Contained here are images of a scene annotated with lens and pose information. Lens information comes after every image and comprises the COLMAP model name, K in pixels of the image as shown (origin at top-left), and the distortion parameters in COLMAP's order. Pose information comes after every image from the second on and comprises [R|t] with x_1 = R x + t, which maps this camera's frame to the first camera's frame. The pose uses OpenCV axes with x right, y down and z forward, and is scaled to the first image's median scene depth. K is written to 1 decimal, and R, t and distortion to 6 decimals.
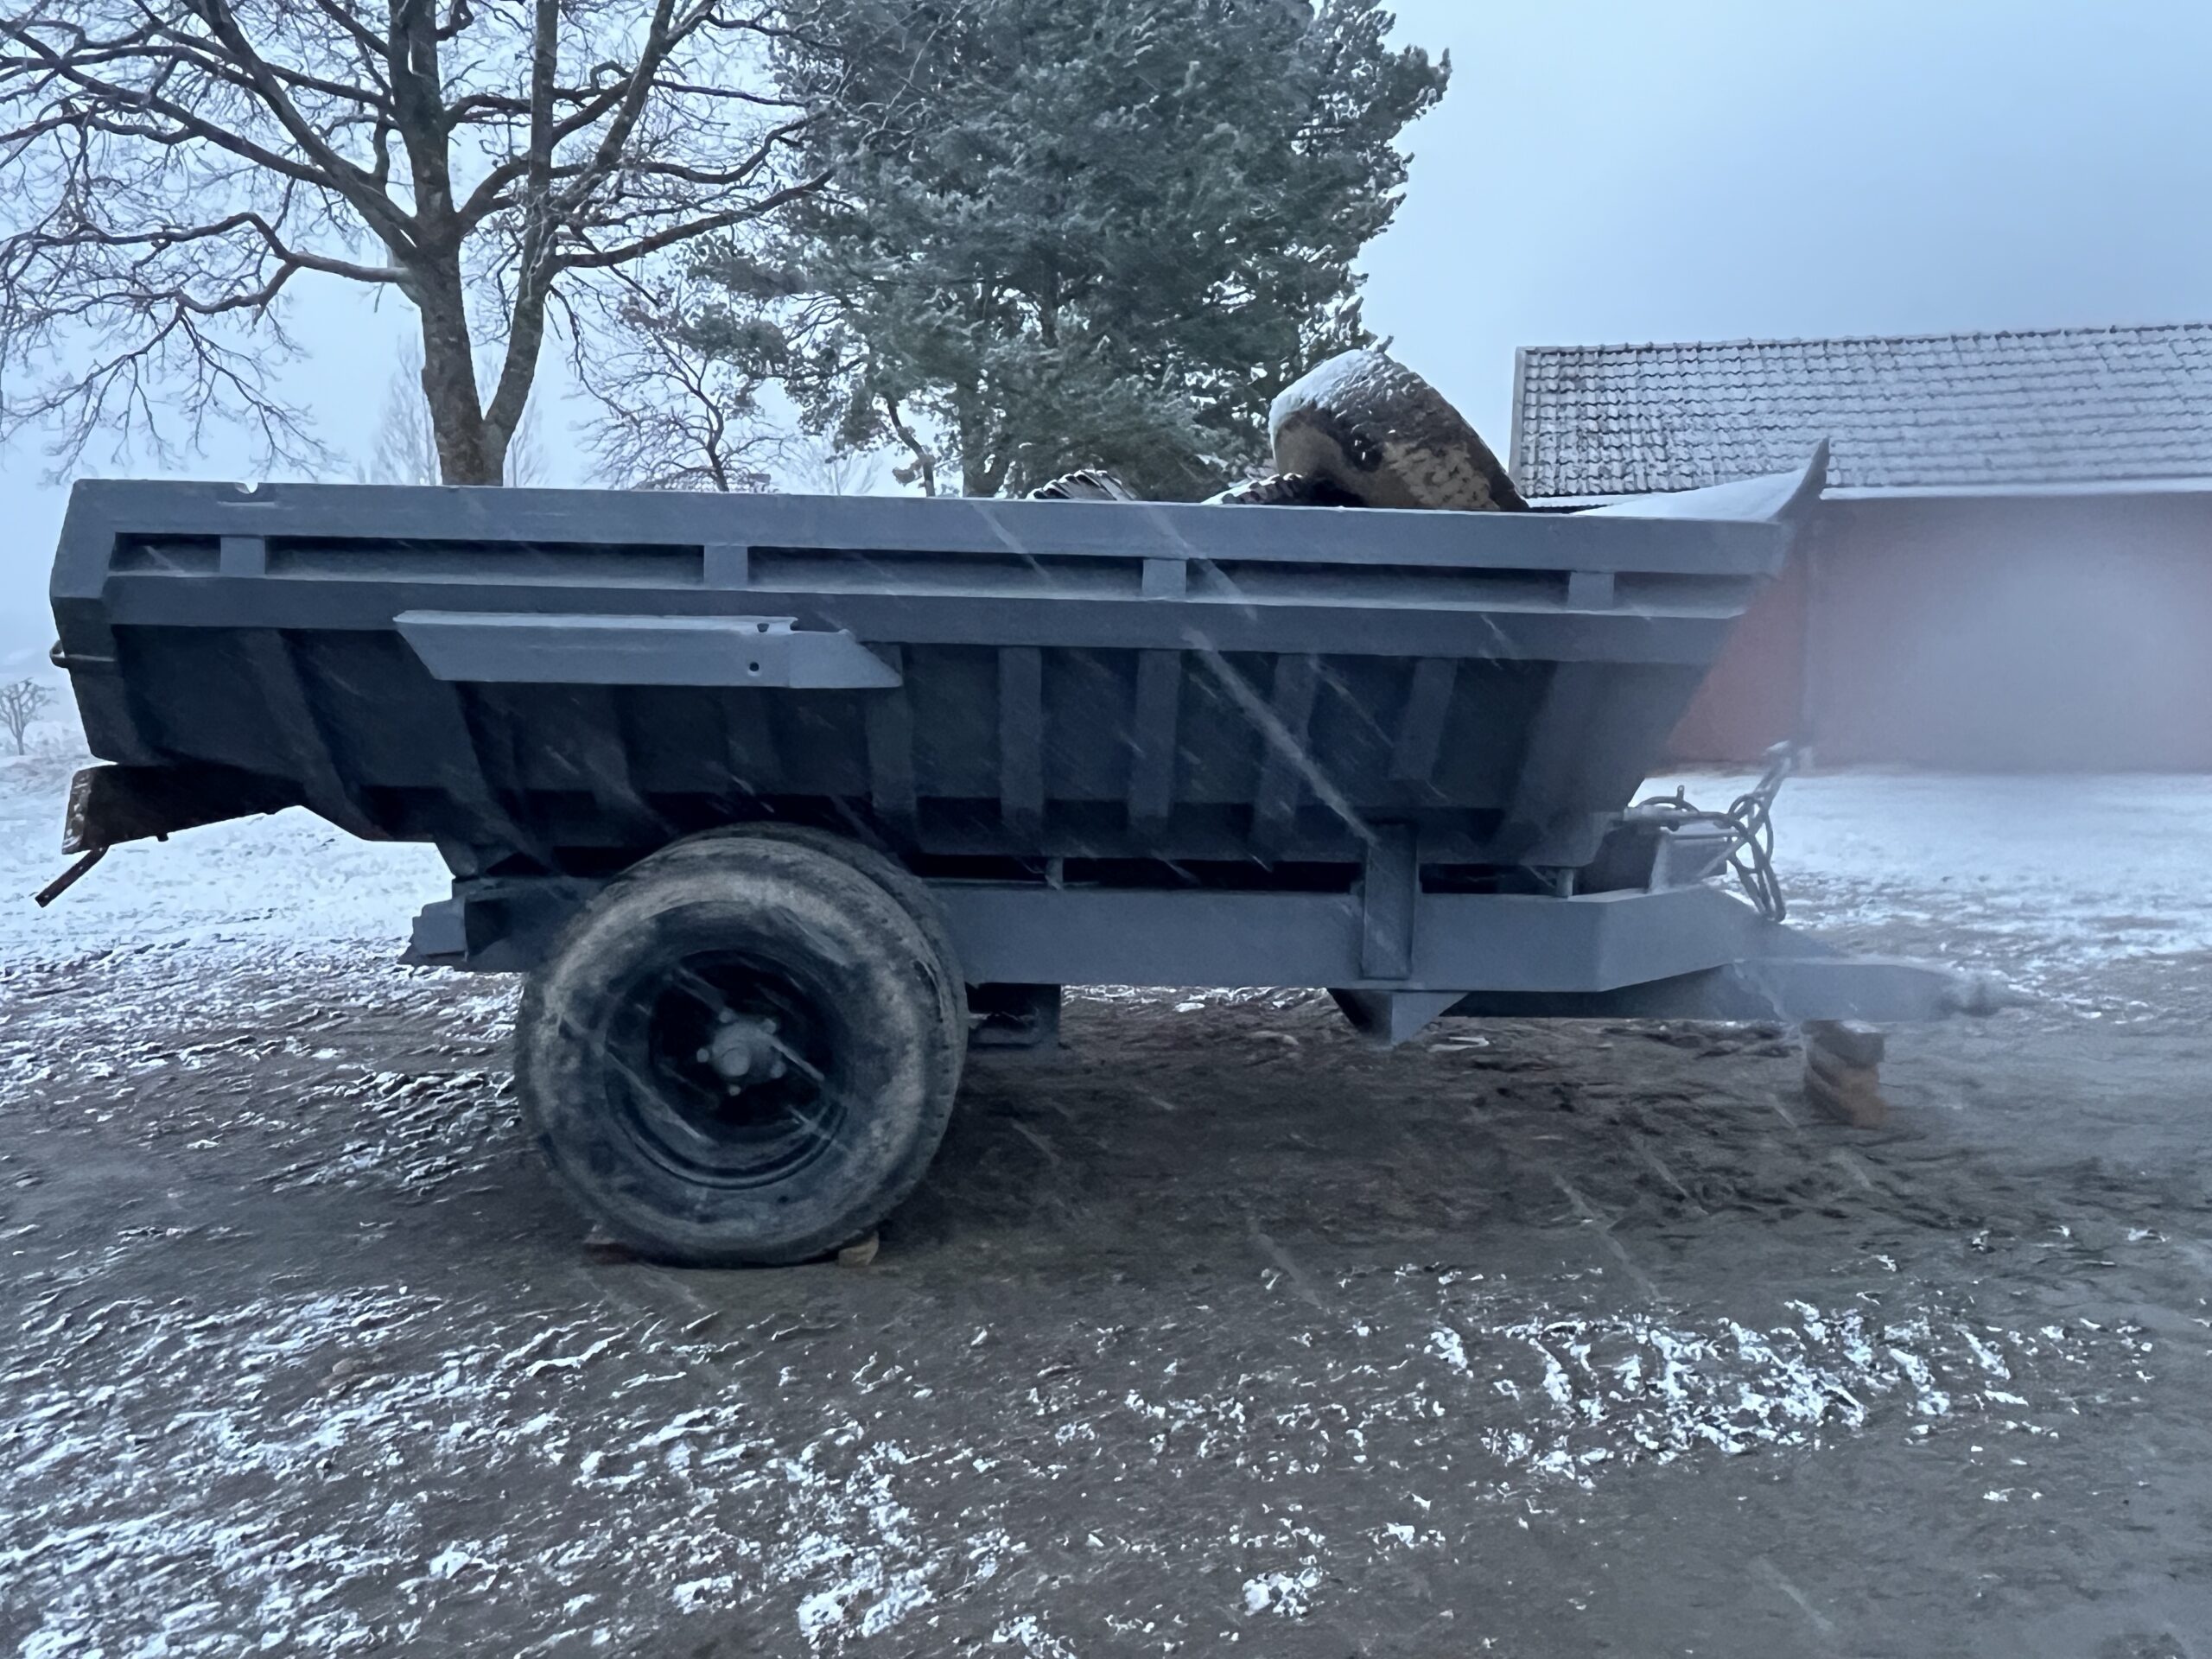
lens RADIAL K [[1630.1, 0, 1086.9], [0, 1630.1, 837.3], [0, 0, 1]] dist [0.003123, -0.010273]
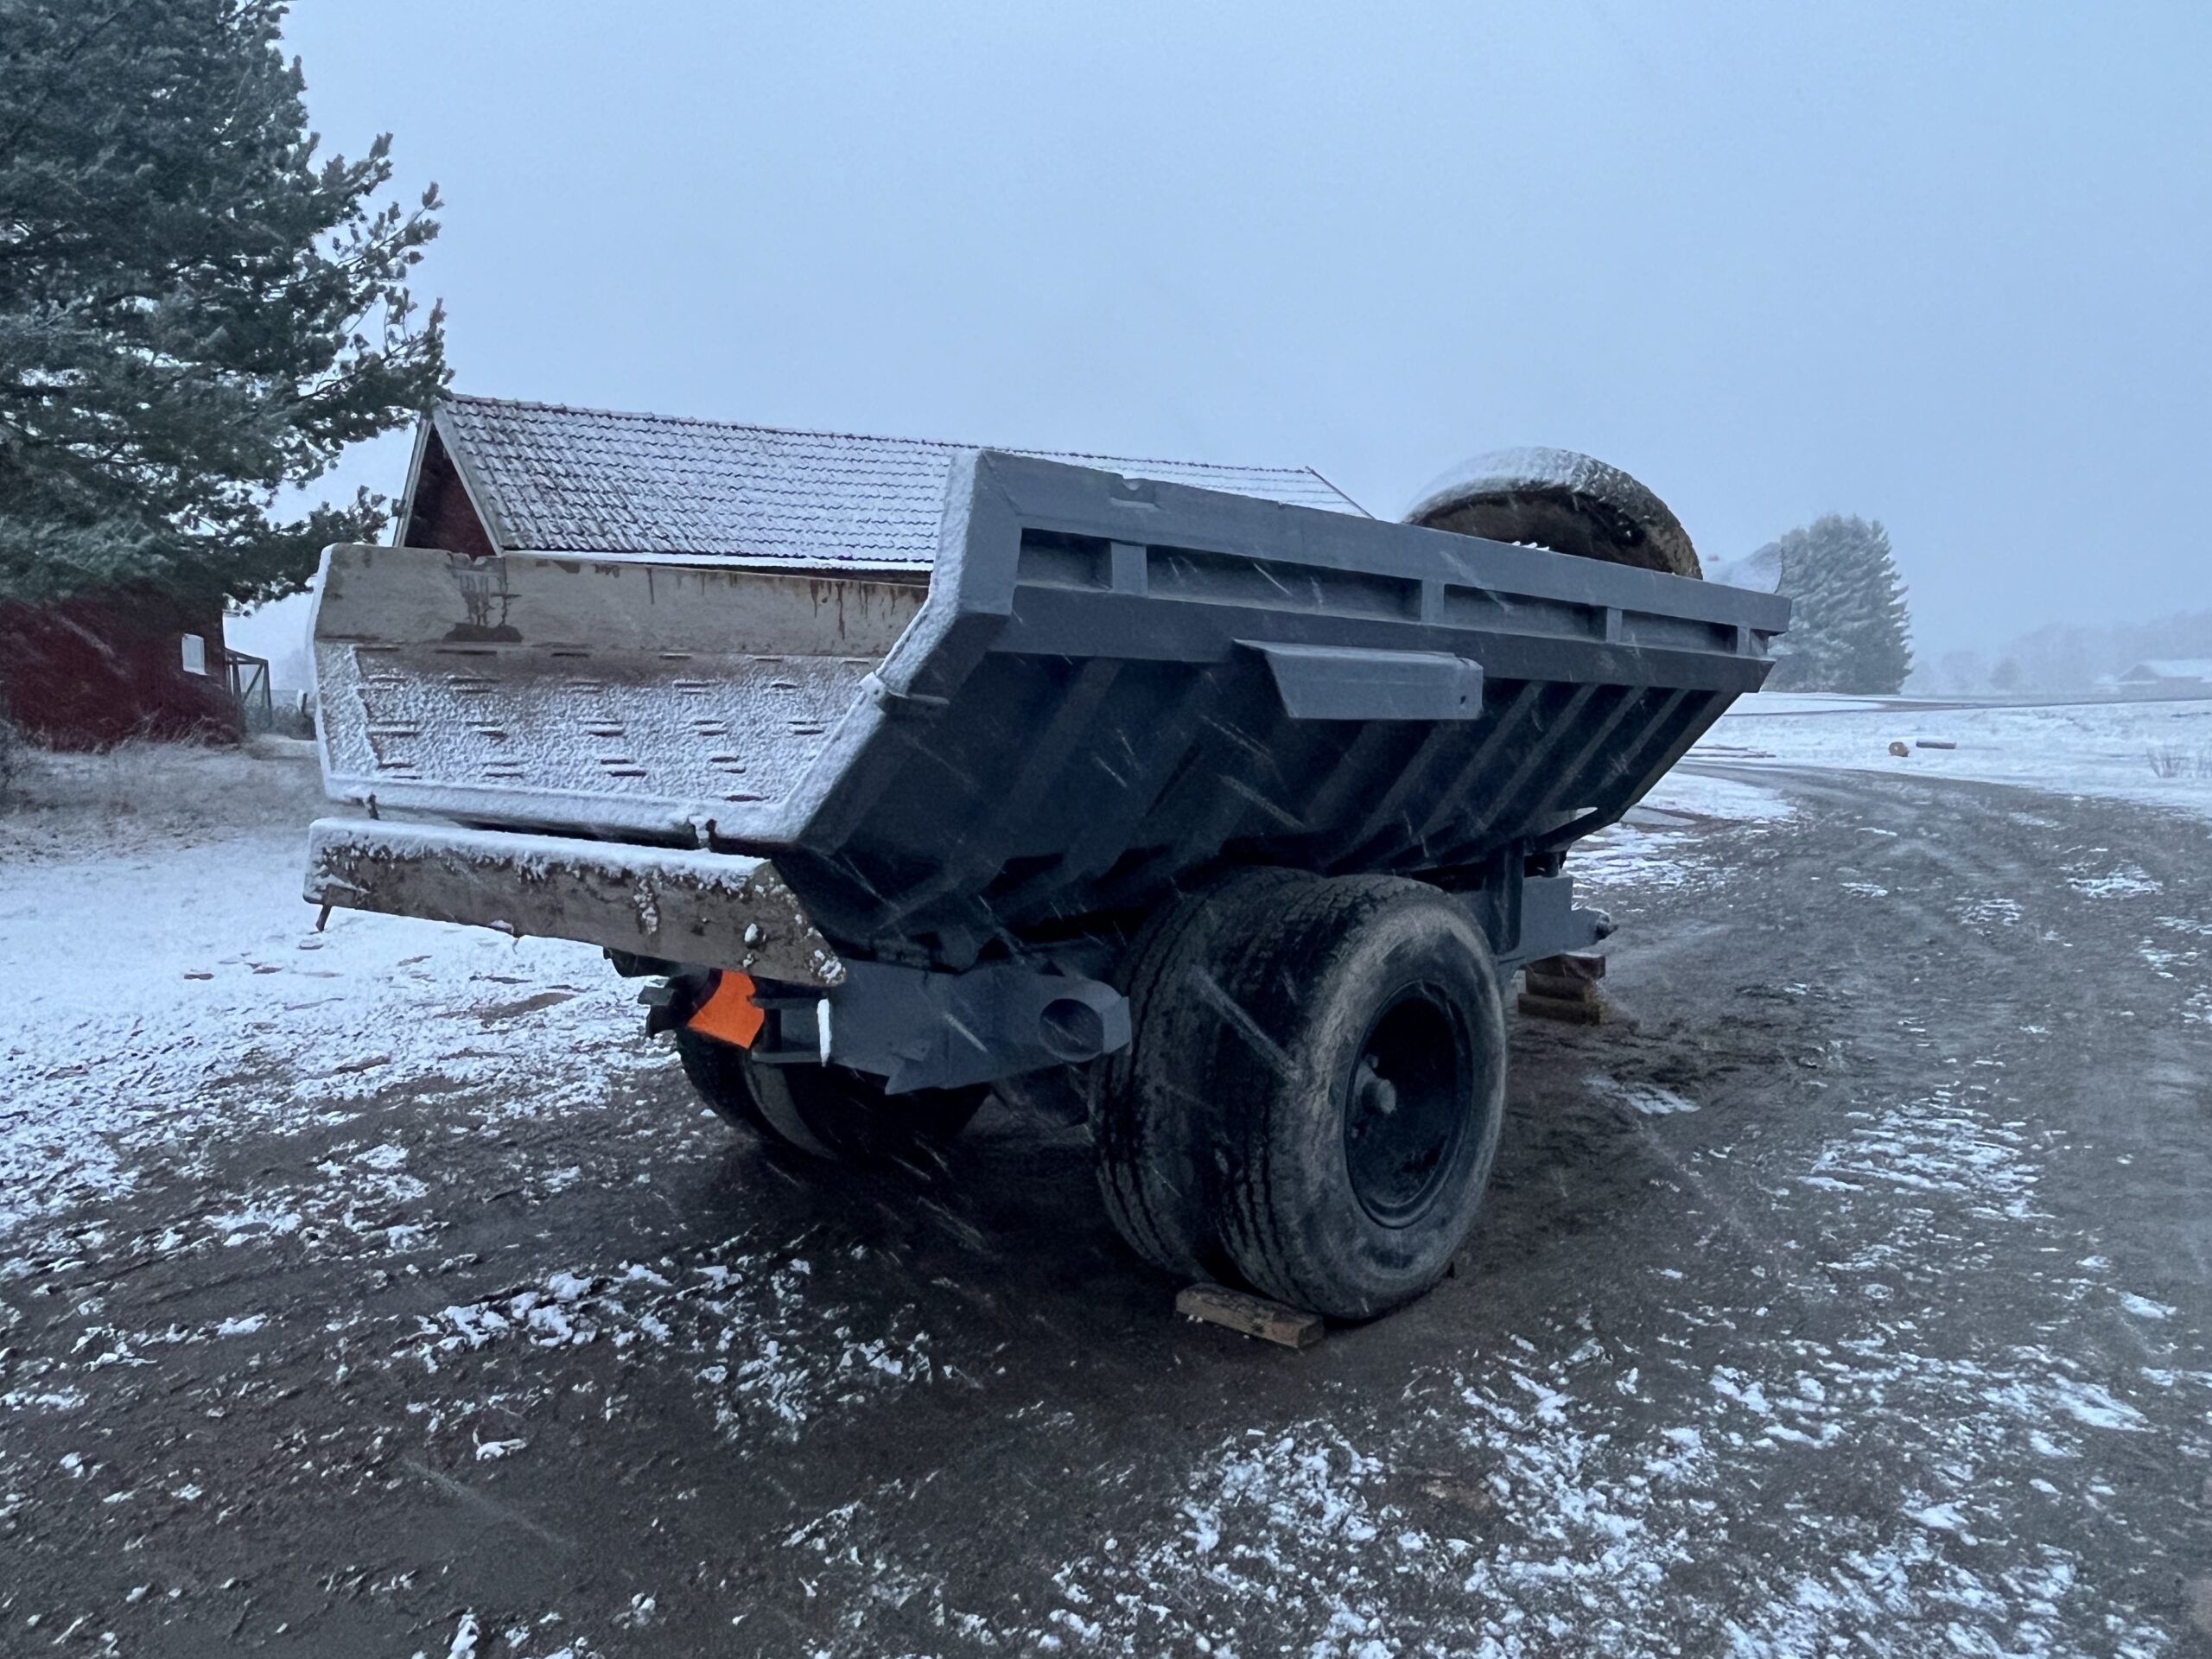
lens RADIAL K [[1630.1, 0, 1095.8], [0, 1630.1, 826.5], [0, 0, 1]] dist [0.003123, -0.010273]
pose [[0.663203, -0.067315, 0.745406, -1.287797], [0.099268, 0.995059, 0.001539, -0.055825], [-0.741827, 0.072975, 0.666609, 0.556739]]
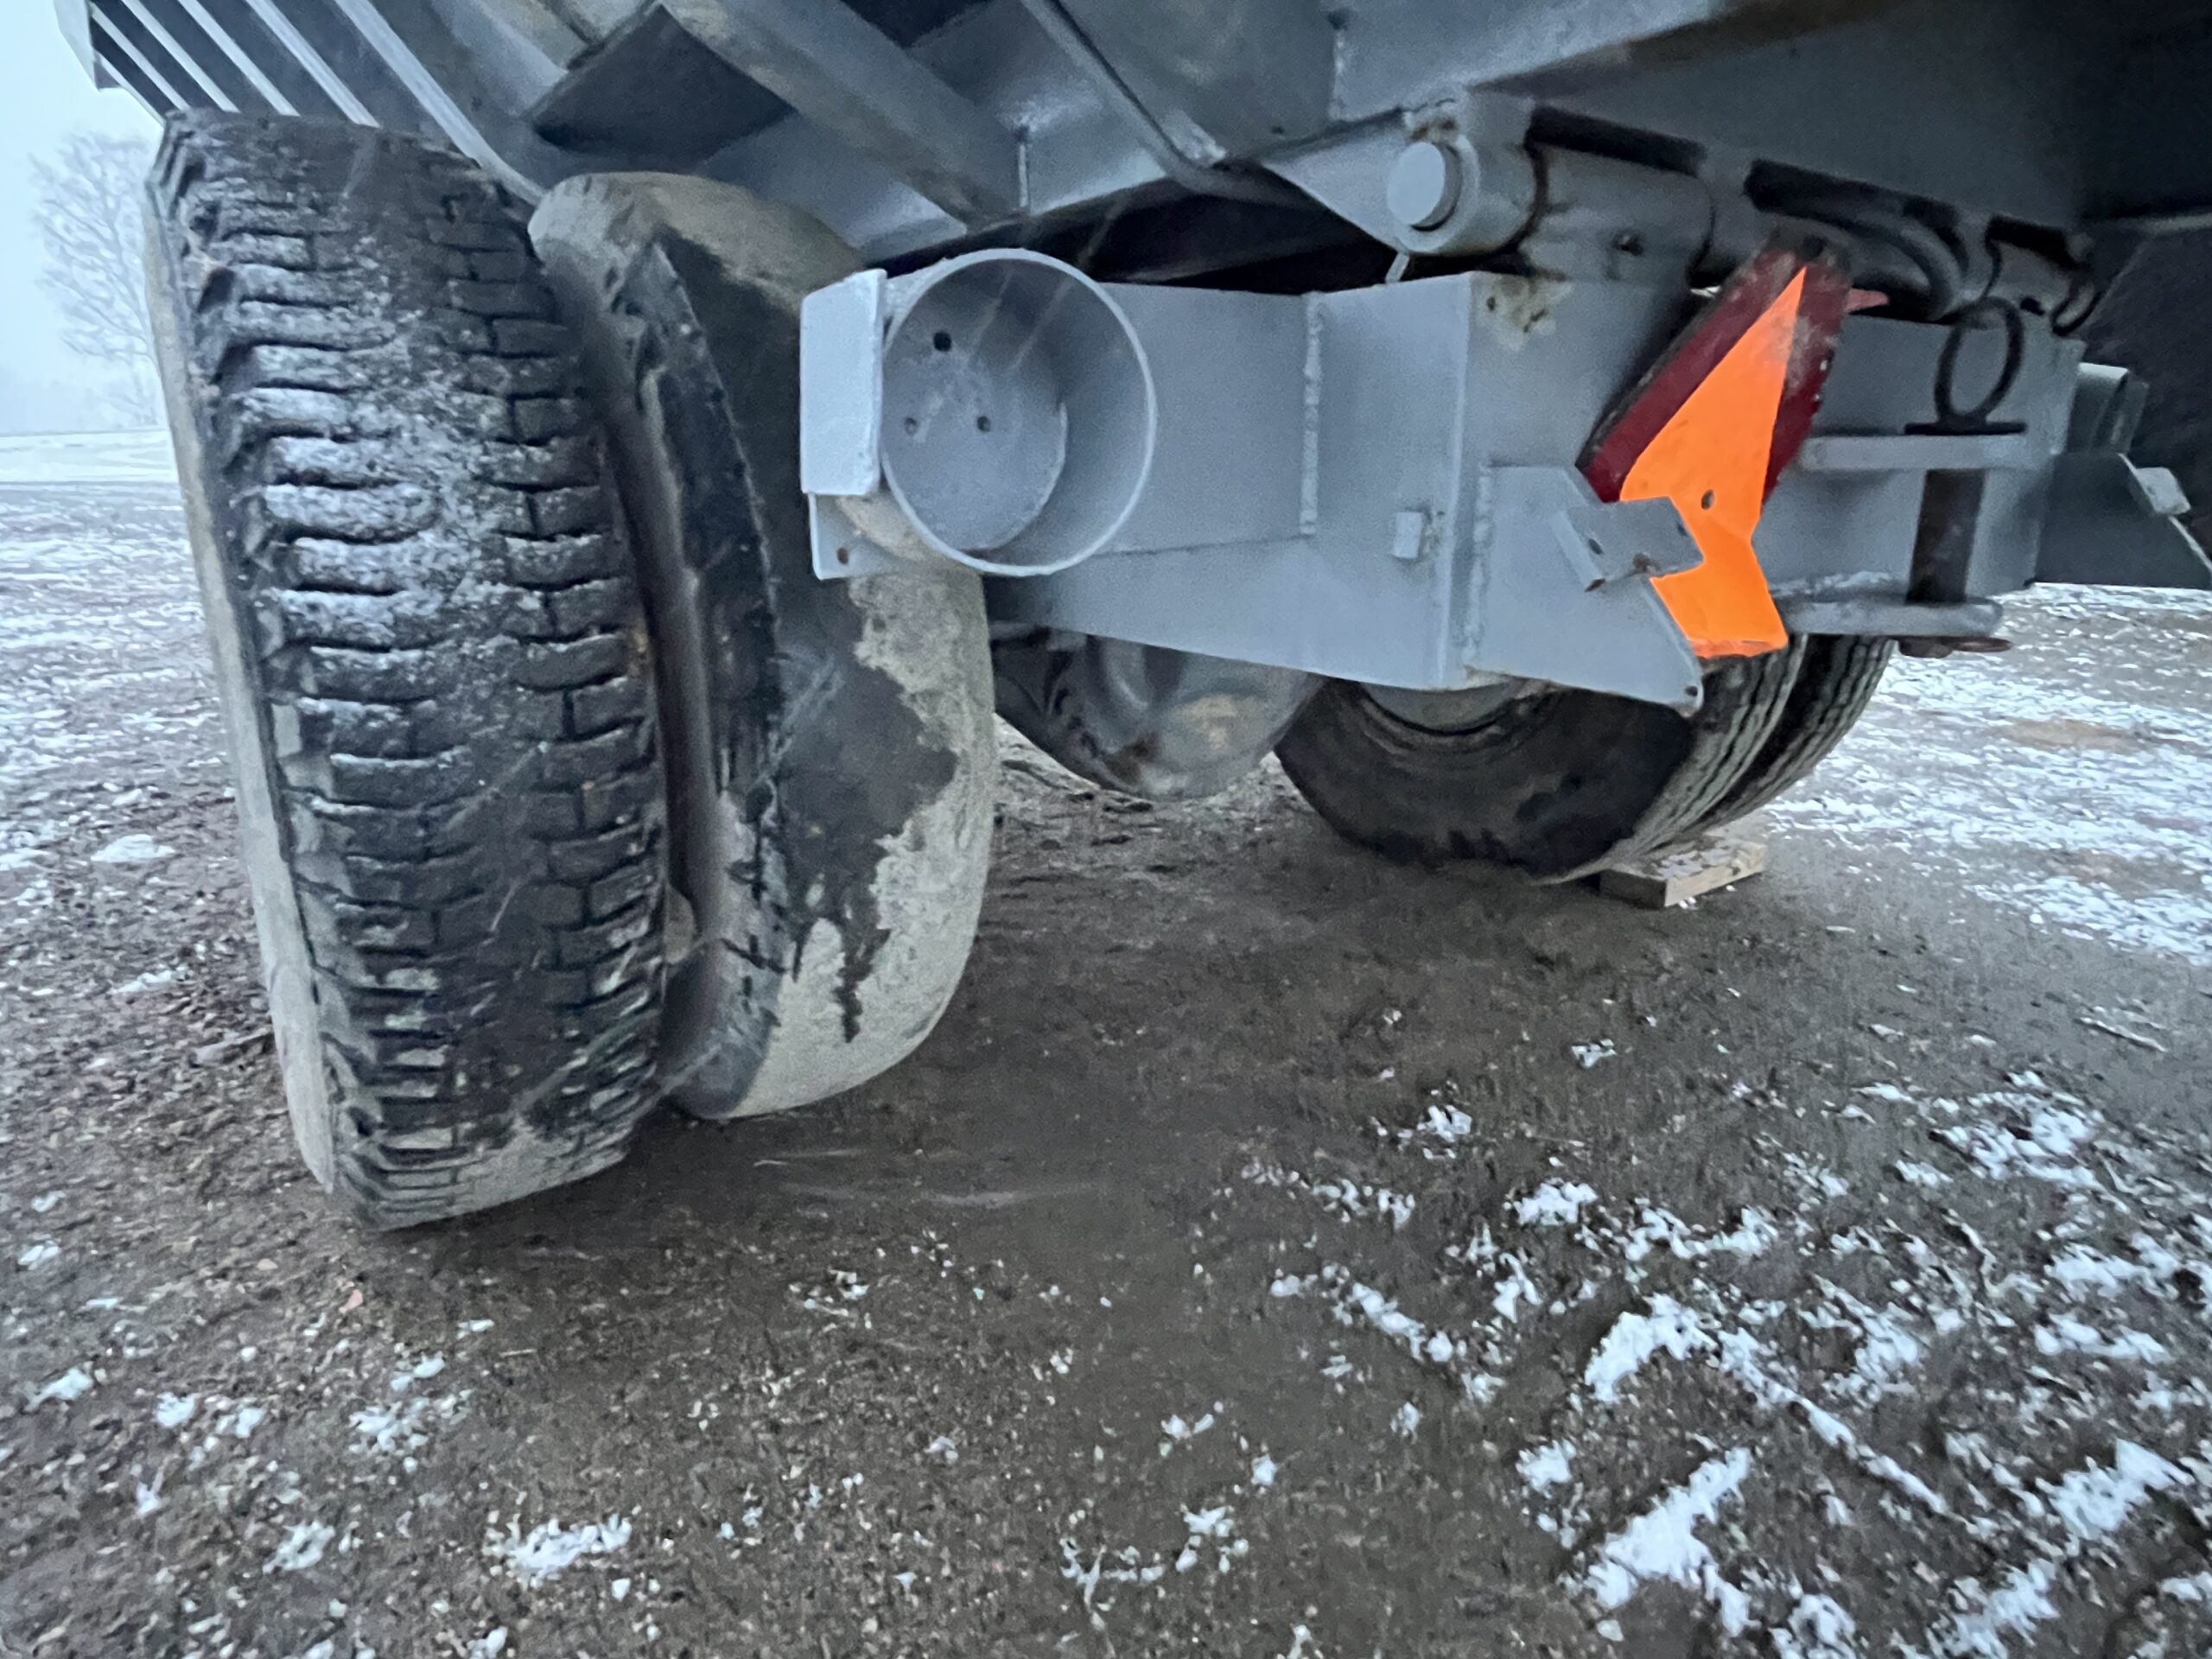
lens RADIAL K [[1255.4, 0, 1090.1], [0, 1255.4, 822.3], [0, 0, 1]] dist [-0.004677, 0.000569]
pose [[-0.575062, -0.241851, 0.781545, -0.706174], [0.105653, 0.925351, 0.364092, -0.001519], [-0.811259, 0.291948, -0.506582, 1.884862]]
